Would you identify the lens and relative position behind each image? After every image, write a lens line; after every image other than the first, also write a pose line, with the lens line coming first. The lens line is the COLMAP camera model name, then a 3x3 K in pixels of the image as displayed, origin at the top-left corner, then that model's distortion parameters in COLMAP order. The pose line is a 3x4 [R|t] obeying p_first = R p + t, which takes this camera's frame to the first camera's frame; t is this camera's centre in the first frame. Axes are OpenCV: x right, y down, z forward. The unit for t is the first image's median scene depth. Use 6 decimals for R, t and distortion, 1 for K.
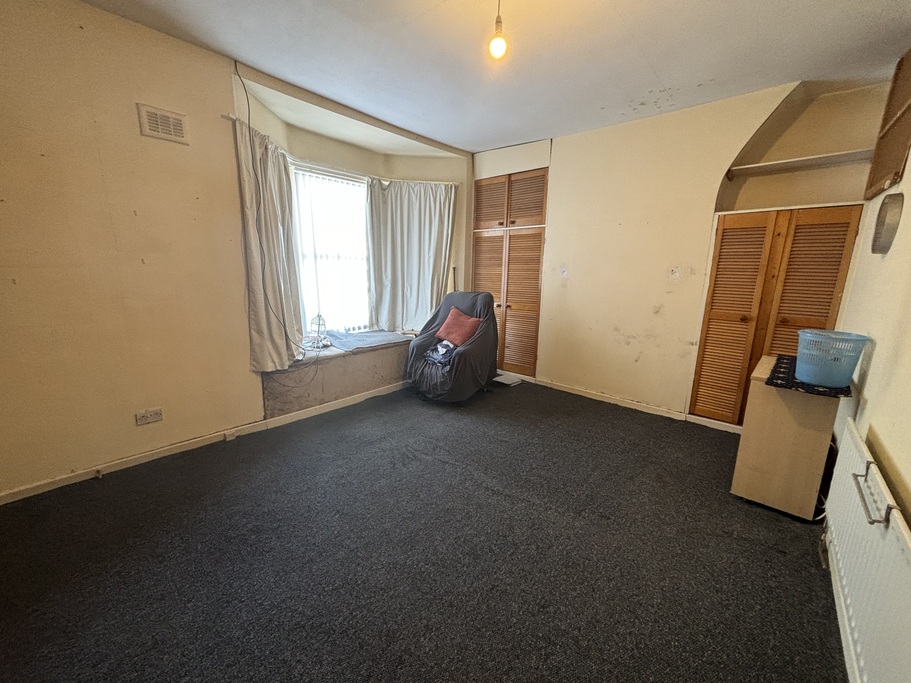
lens RADIAL K [[362.3, 0, 458.7], [0, 362.3, 343.9], [0, 0, 1]] dist [0.001739, 0.000058]
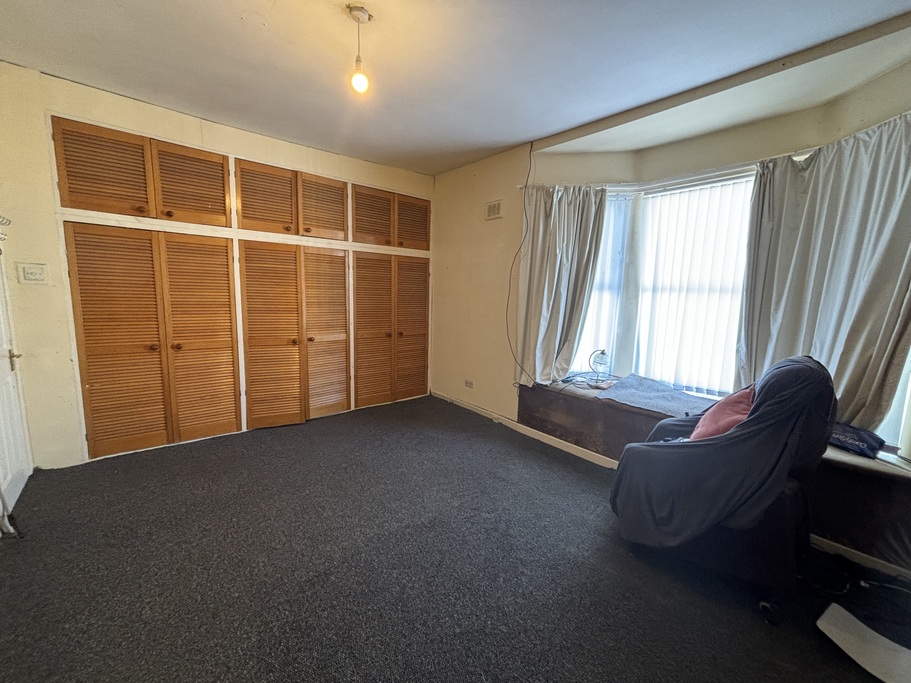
lens RADIAL K [[372.1, 0, 455.5], [0, 372.1, 341.5], [0, 0, 1]] dist [-0.000424, 0.001039]
pose [[-0.154237, 0.106958, -0.982227, 0.539170], [-0.239005, 0.960560, 0.142129, -0.138904], [0.958690, 0.256679, -0.122591, 0.705659]]
